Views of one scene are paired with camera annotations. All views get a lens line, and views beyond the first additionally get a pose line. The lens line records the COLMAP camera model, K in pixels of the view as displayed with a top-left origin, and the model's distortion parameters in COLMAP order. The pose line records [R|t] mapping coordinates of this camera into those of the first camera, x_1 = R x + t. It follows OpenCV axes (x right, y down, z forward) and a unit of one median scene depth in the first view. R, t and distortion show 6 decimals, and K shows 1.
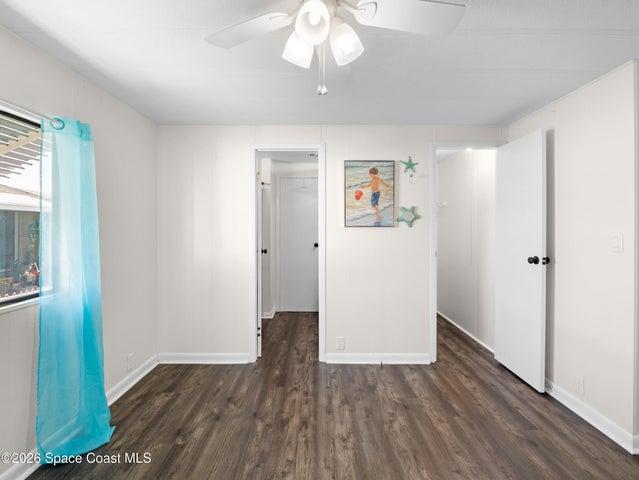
lens RADIAL K [[310.8, 0, 317.9], [0, 310.8, 231.8], [0, 0, 1]] dist [-0.001819, -0.000295]
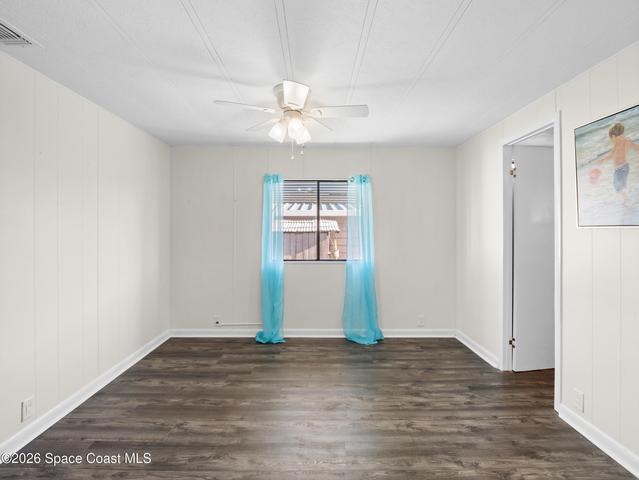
lens RADIAL K [[310.8, 0, 317.9], [0, 310.8, 231.8], [0, 0, 1]] dist [-0.001819, -0.000295]
pose [[0.025899, 0.009943, -0.999615, 0.884911], [-0.017285, 0.999806, 0.009497, -0.001303], [0.999515, 0.017032, 0.026066, 0.504744]]
